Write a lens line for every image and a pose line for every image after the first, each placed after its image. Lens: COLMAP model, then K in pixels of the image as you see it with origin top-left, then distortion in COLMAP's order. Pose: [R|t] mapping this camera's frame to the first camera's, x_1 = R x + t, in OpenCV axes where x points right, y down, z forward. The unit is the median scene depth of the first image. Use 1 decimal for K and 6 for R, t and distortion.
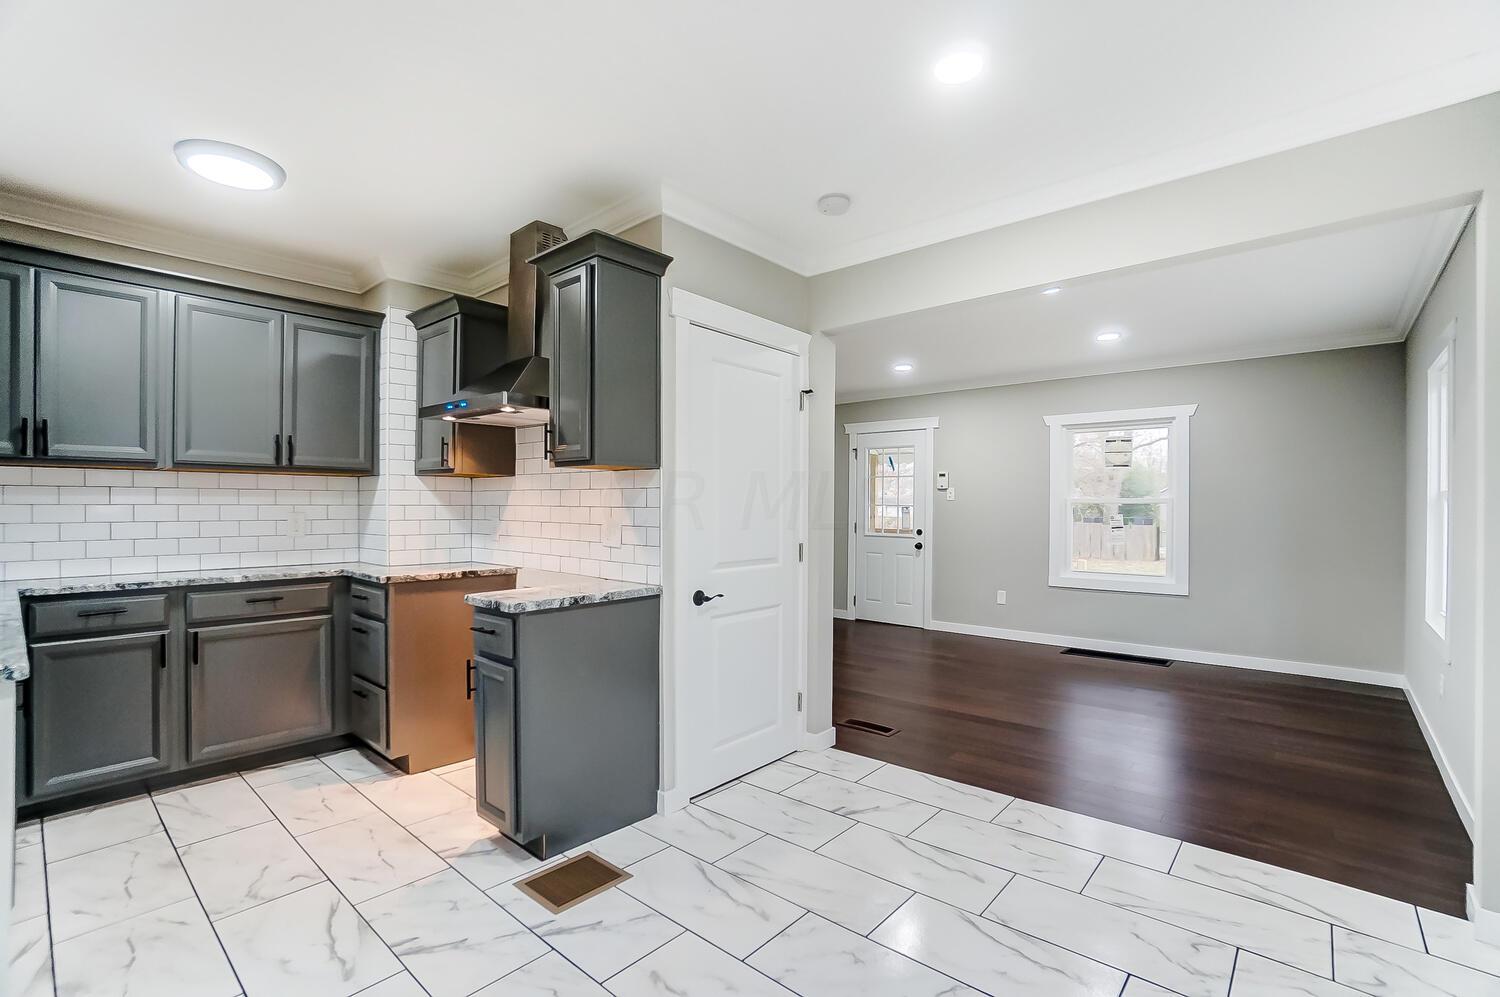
lens RADIAL K [[672.2, 0, 746.8], [0, 672.2, 501.4], [0, 0, 1]] dist [-0.040855, 0.000573]
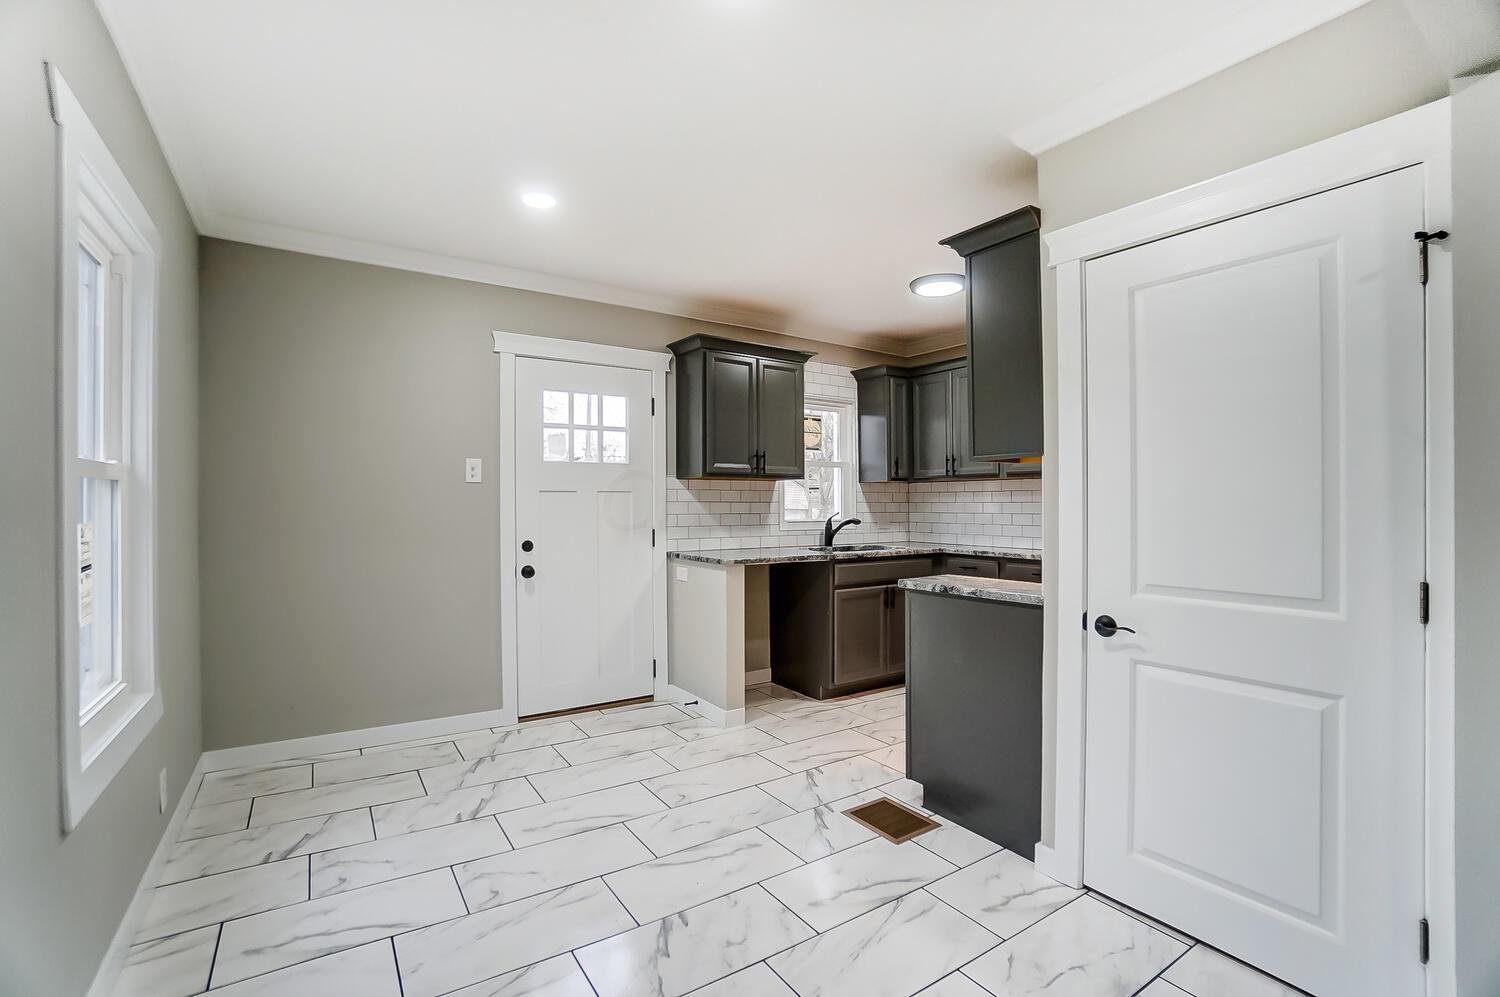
lens RADIAL K [[672.2, 0, 746.8], [0, 672.2, 501.4], [0, 0, 1]] dist [-0.040855, 0.000573]
pose [[-0.256609, -0.005497, -0.966500, 0.788161], [0.004034, 0.999969, -0.006759, 0.011696], [0.966507, -0.005634, -0.256579, 0.877774]]
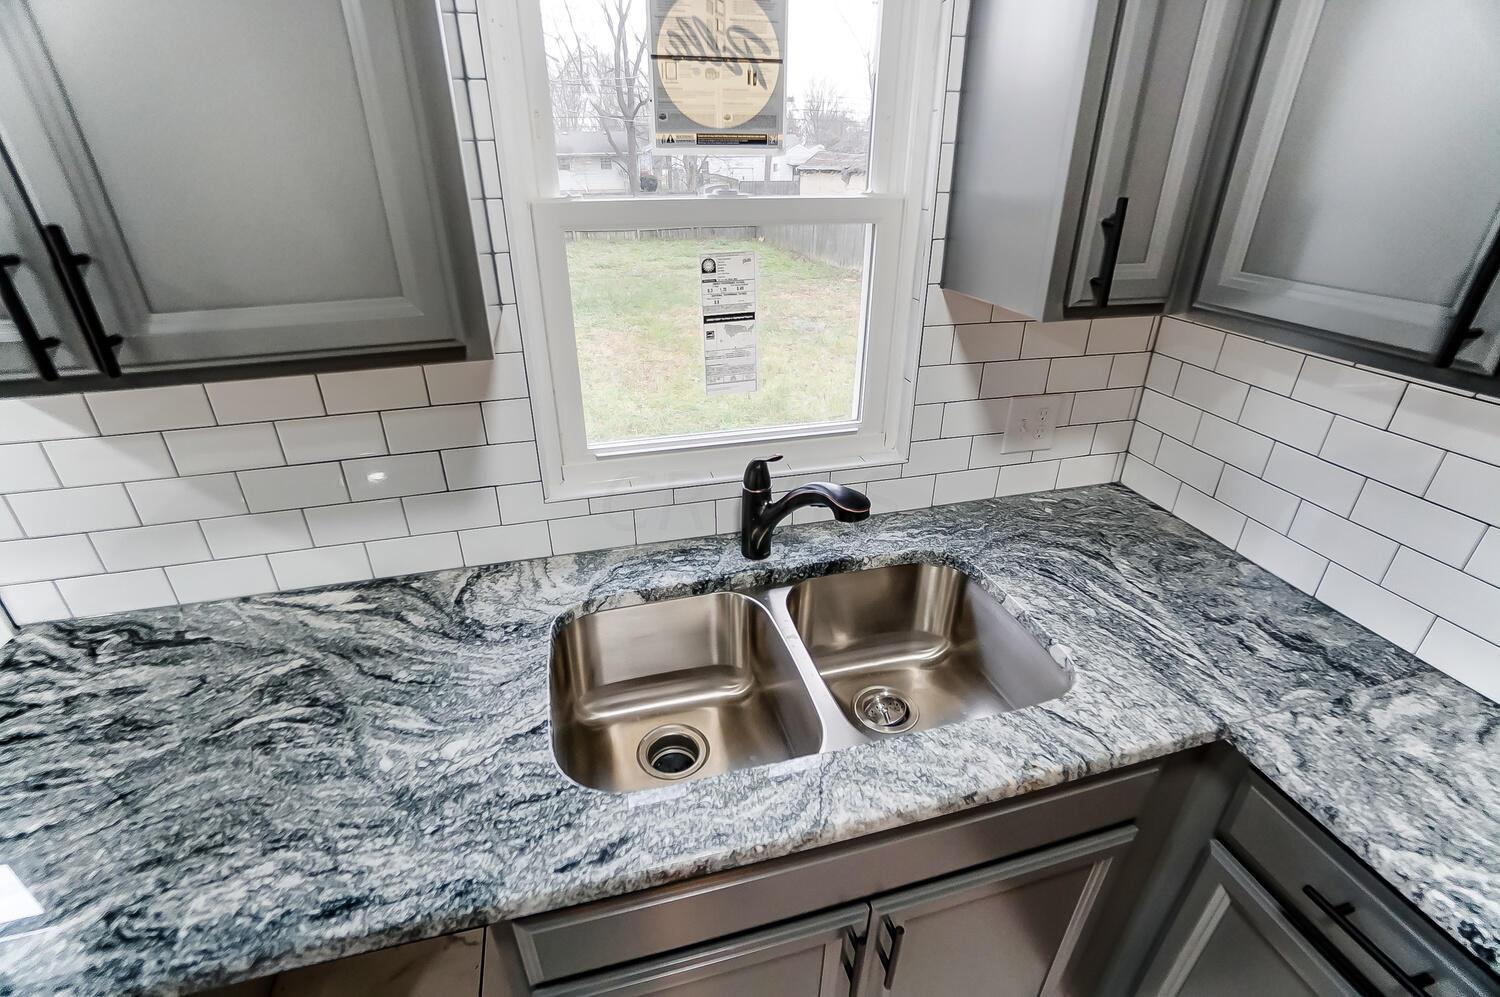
lens RADIAL K [[672.2, 0, 746.8], [0, 672.2, 501.4], [0, 0, 1]] dist [-0.040855, 0.000573]
pose [[-0.556220, 0.388144, -0.734822, -0.704040], [0.003170, 0.885210, 0.465181, -0.141509], [0.831029, 0.256413, -0.493602, 0.850630]]
